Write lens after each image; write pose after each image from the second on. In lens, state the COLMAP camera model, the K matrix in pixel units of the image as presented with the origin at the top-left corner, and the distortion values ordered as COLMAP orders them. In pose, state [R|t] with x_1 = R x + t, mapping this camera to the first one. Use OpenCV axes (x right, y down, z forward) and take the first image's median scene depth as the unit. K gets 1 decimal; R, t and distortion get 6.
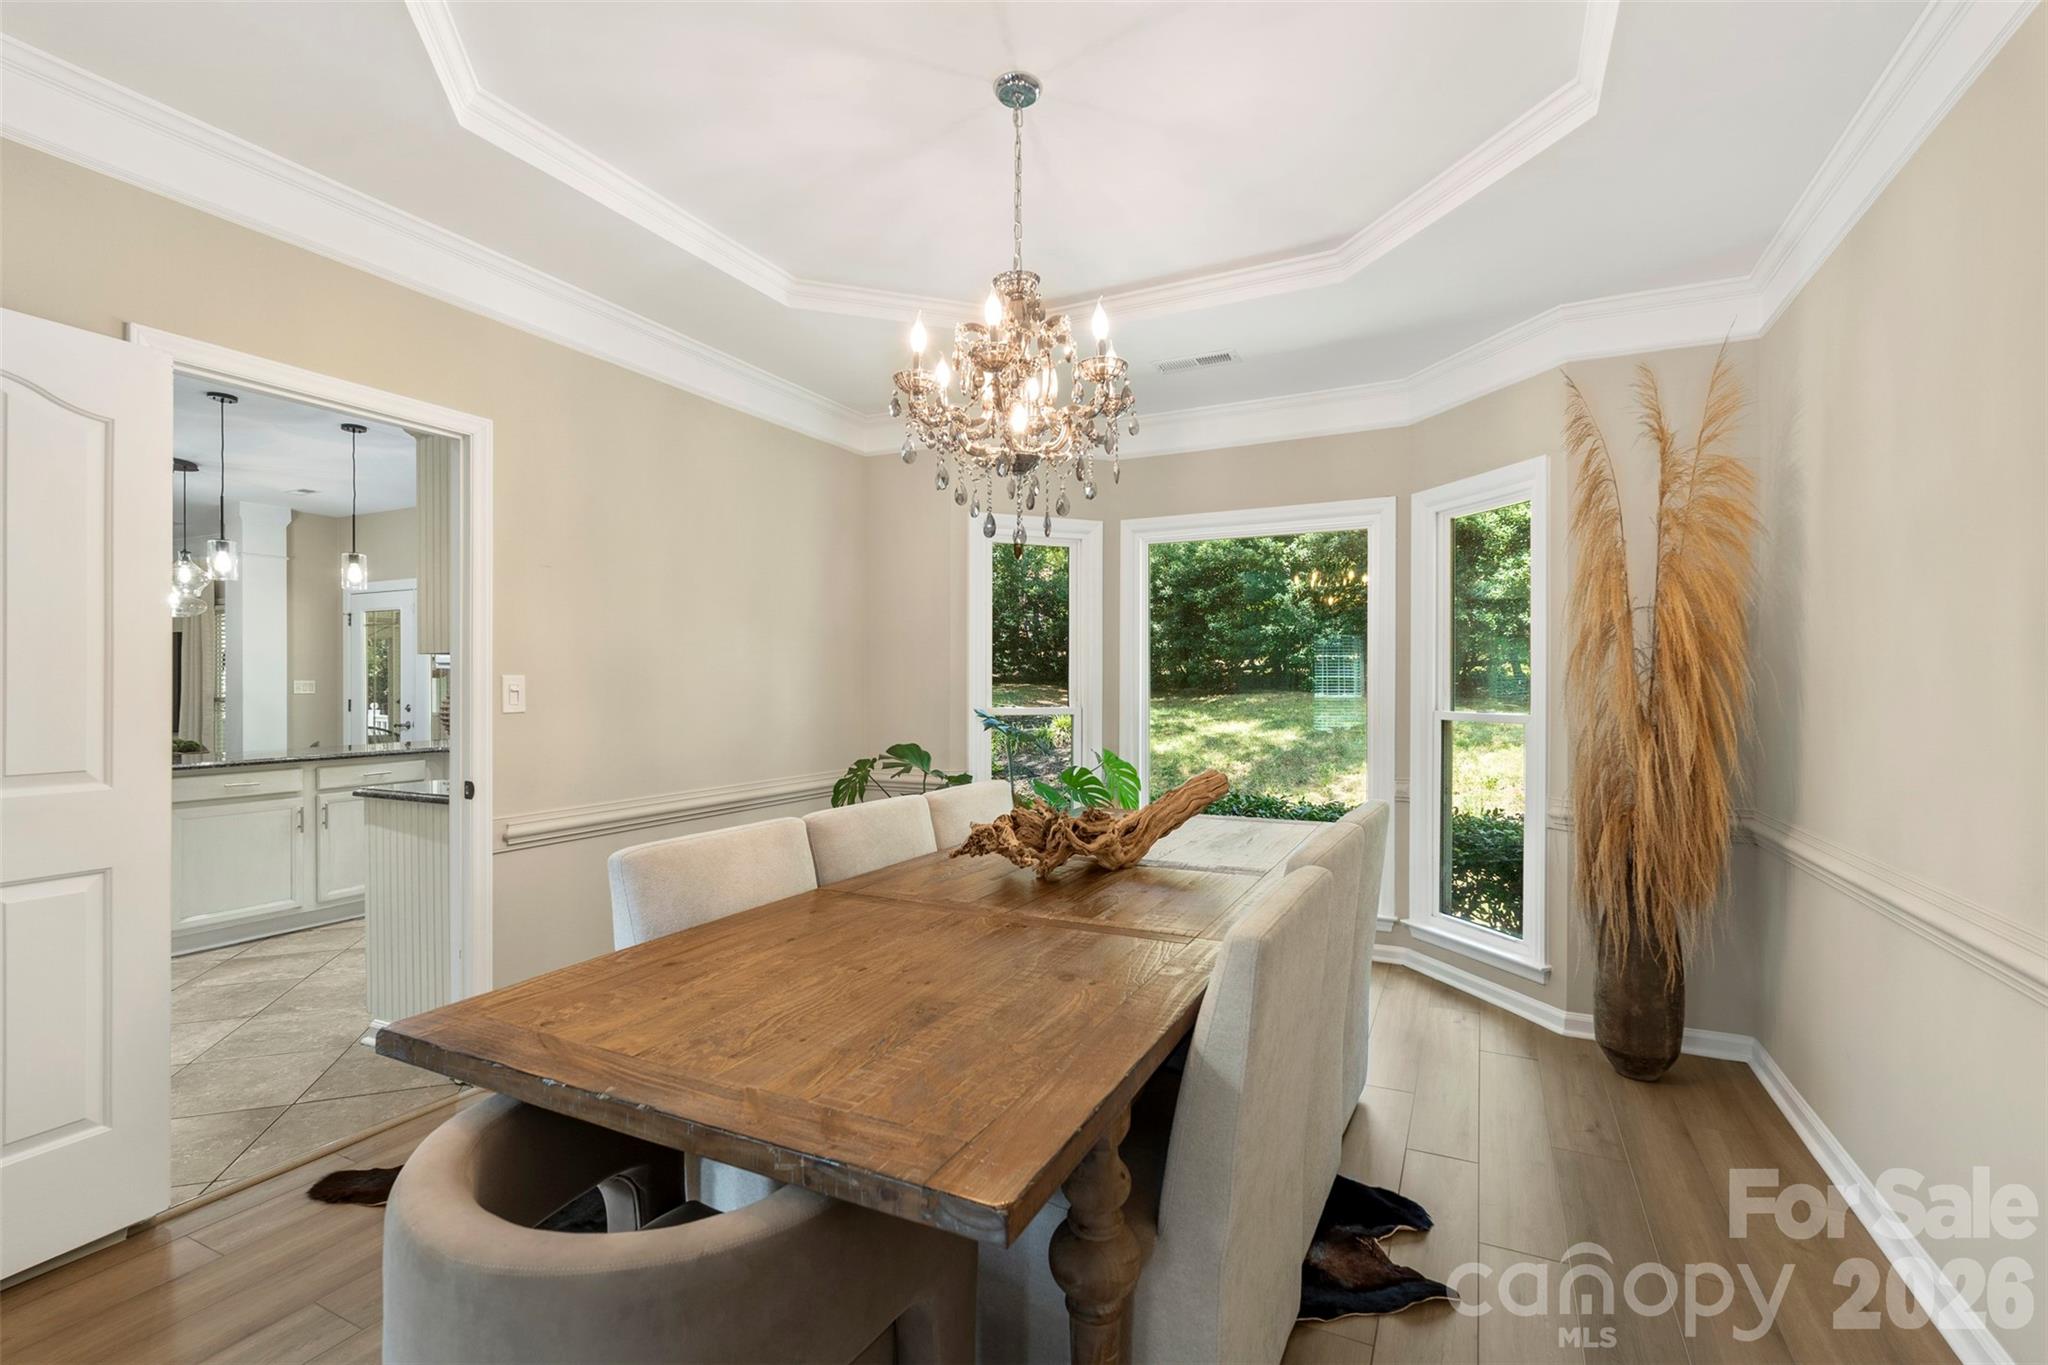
lens RADIAL K [[910.8, 0, 1033.7], [0, 910.8, 687.1], [0, 0, 1]] dist [-0.006431, 0.000528]
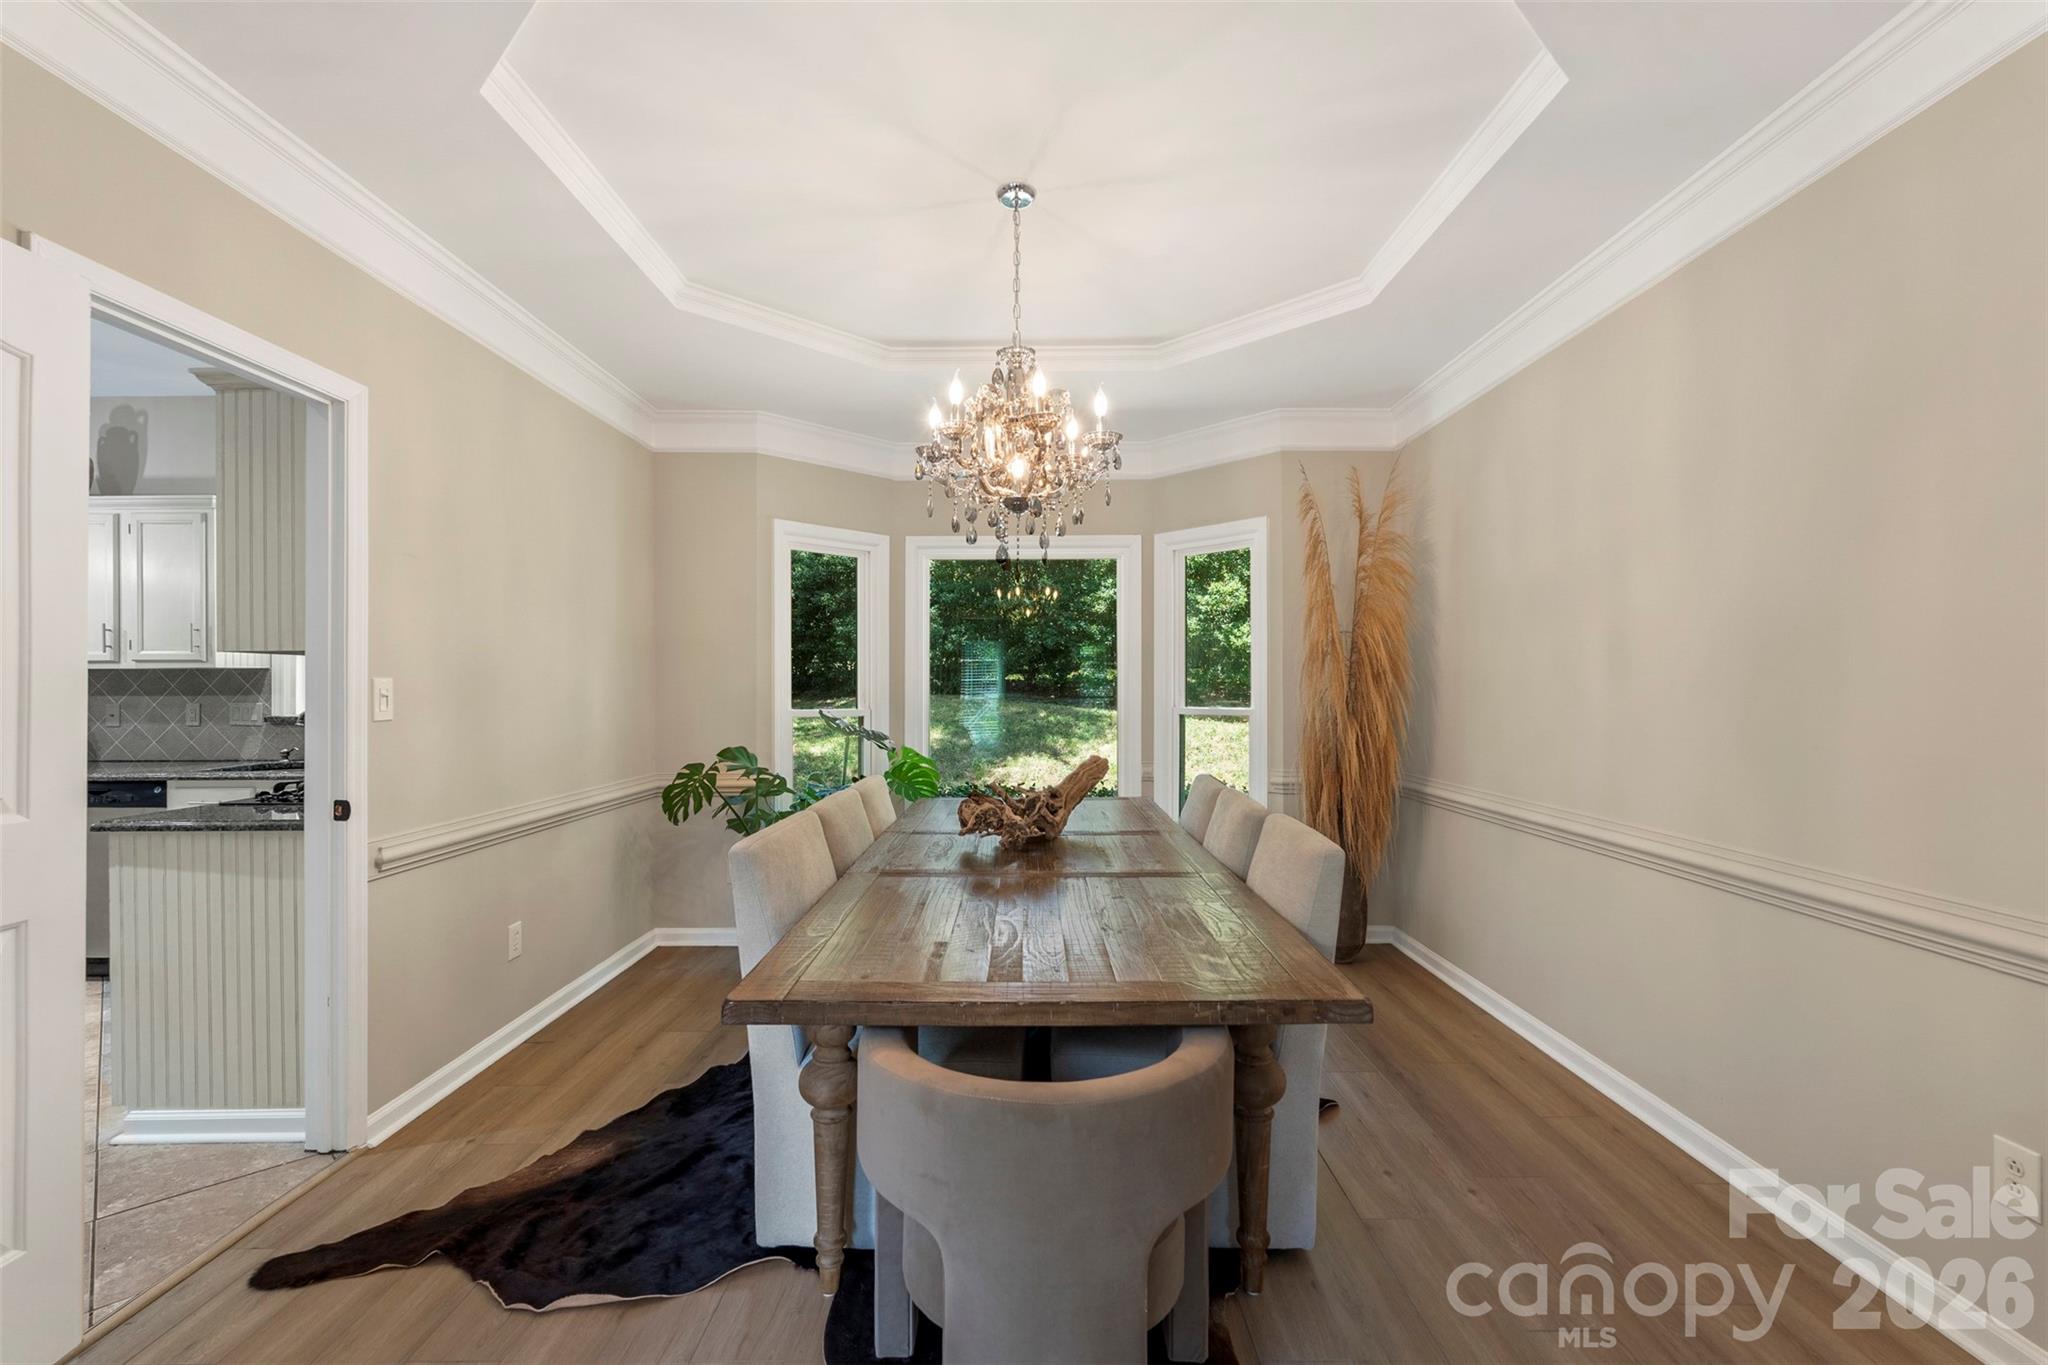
lens RADIAL K [[910.8, 0, 1034.5], [0, 910.8, 687.3], [0, 0, 1]] dist [-0.006431, 0.000528]
pose [[0.895783, -0.002782, 0.444483, -0.388963], [0.004045, 0.999990, -0.001894, 0.000309], [-0.444473, 0.003495, 0.895785, -0.066337]]
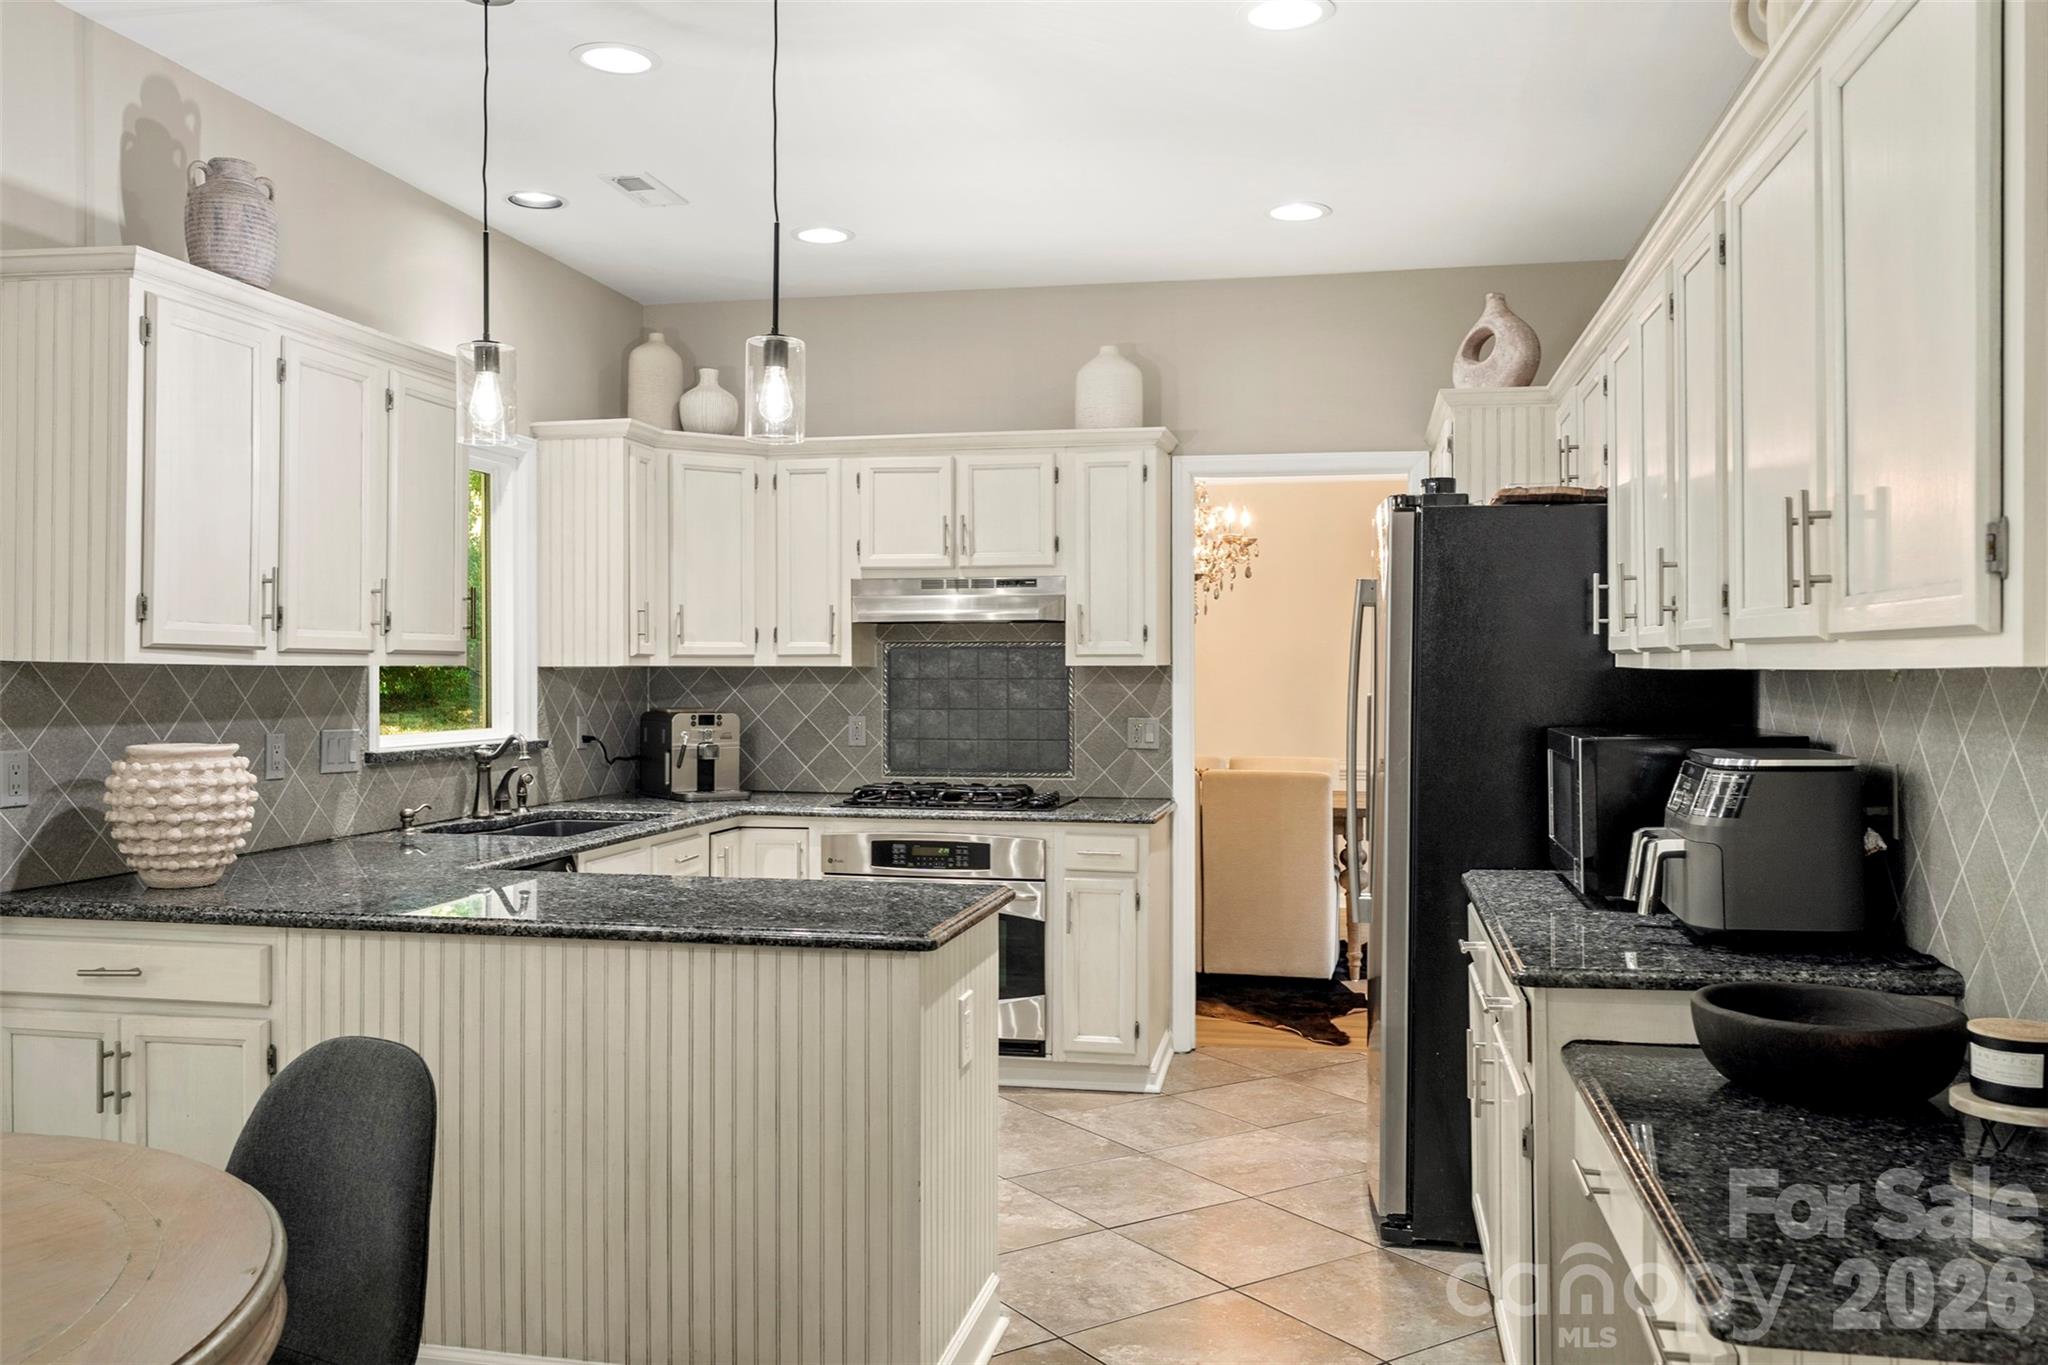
lens RADIAL K [[1659.0, 0, 1026.2], [0, 1659.0, 673.4], [0, 0, 1]] dist [0.008731, 0.002360]
pose [[-0.258555, -0.001216, 0.965996, -2.414391], [0.004119, 0.999989, 0.002361, -0.031432], [-0.965988, 0.004590, -0.258547, 1.626633]]
